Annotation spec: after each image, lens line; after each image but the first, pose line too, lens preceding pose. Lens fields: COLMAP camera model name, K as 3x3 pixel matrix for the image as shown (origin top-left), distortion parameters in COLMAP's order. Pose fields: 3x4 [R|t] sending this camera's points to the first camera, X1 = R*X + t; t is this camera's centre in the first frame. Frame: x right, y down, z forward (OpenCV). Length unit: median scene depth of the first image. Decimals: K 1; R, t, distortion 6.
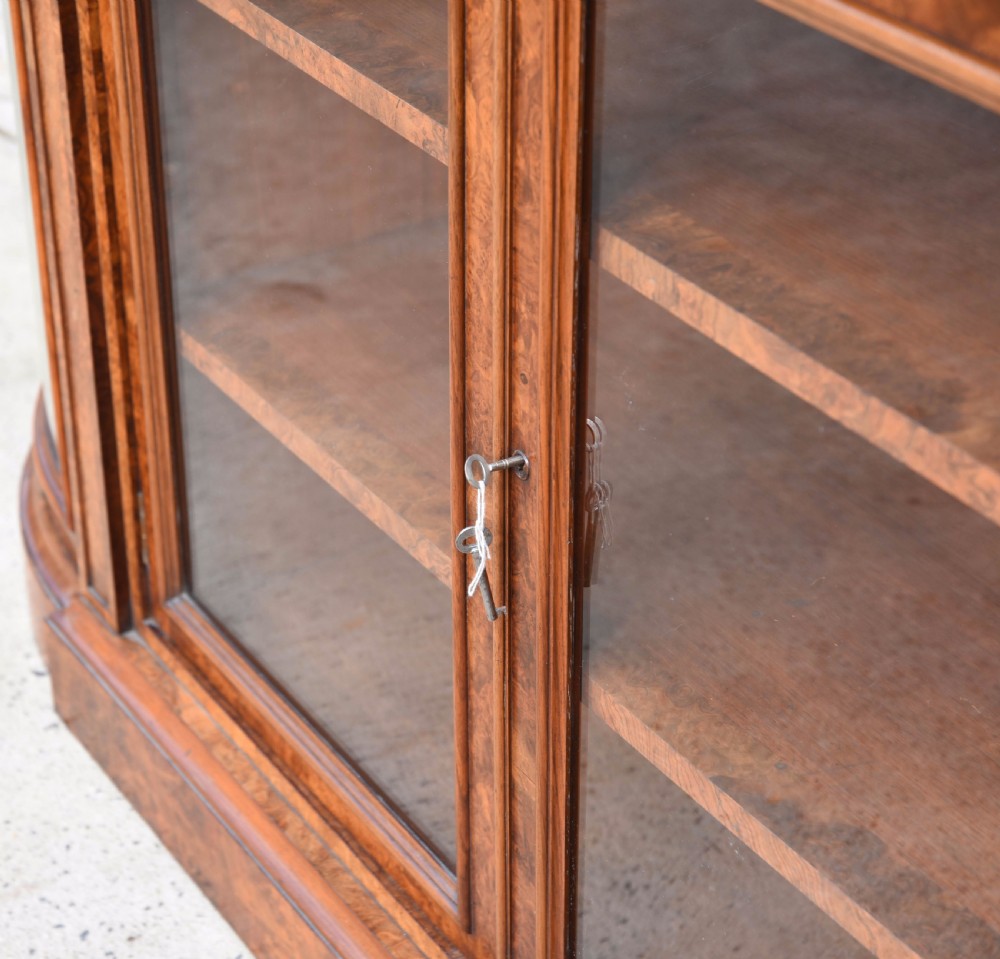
lens RADIAL K [[2547.2, 0, 498.3], [0, 2547.2, 478.7], [0, 0, 1]] dist [0.184300, 0.000000]
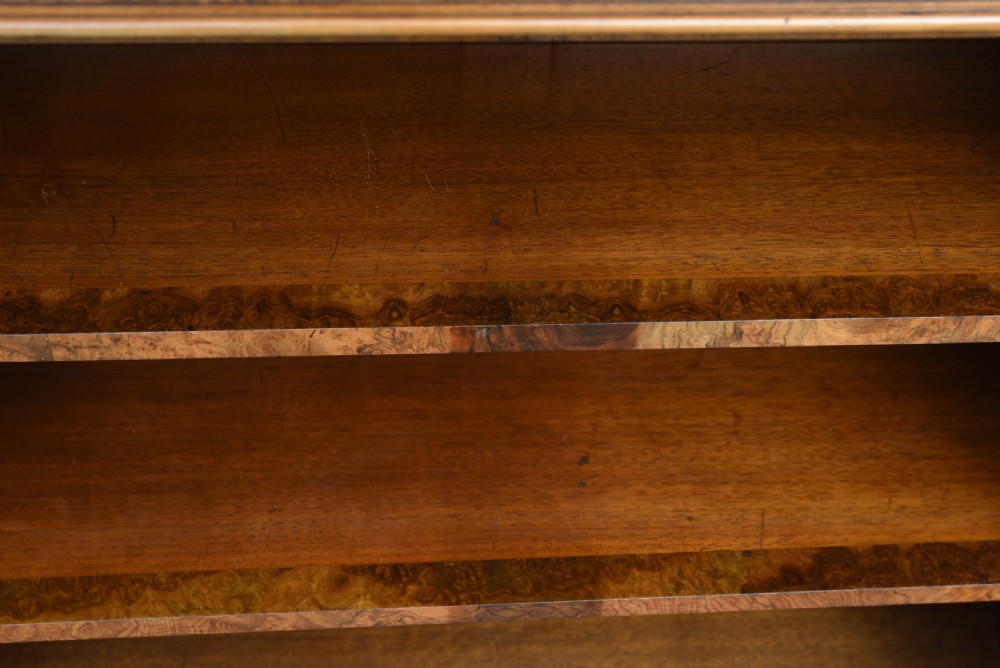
lens RADIAL K [[1282.8, 0, 501.5], [0, 1282.8, 332.2], [0, 0, 1]] dist [0.024875, 0.000000]
pose [[0.480842, -0.559053, 0.675463, -0.378392], [0.420921, 0.822972, 0.381499, -0.328579], [-0.769166, 0.100876, 0.631037, 0.599012]]
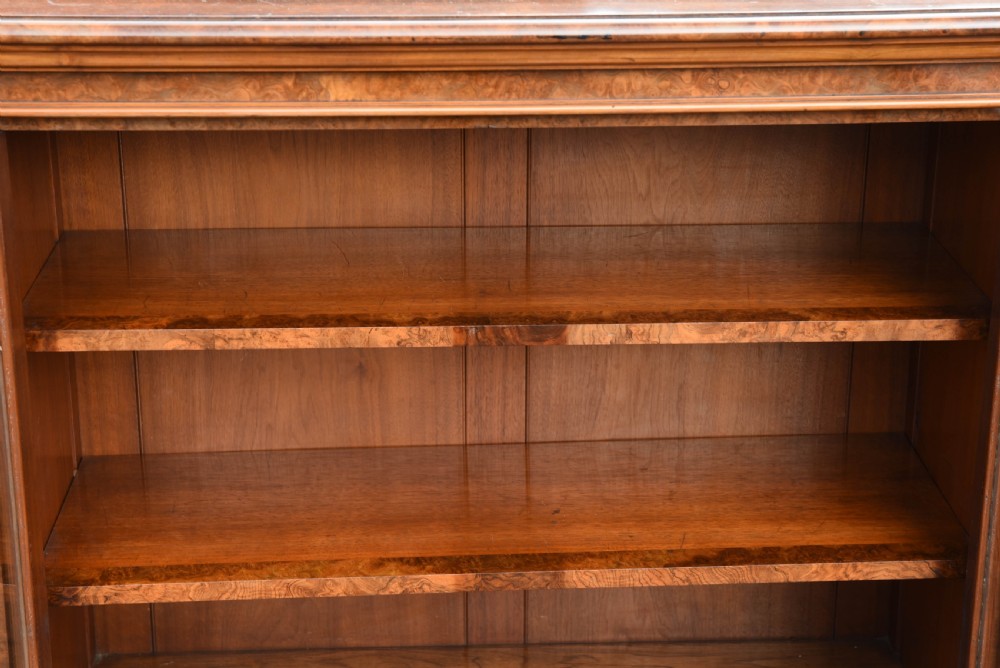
lens RADIAL K [[1787.7, 0, 508.1], [0, 1787.7, 351.3], [0, 0, 1]] dist [0.168635, 0.000000]
pose [[0.495814, -0.286600, 0.819774, -1.062988], [0.440085, 0.896708, 0.047326, -0.153170], [-0.748661, 0.337305, 0.570729, 0.202477]]
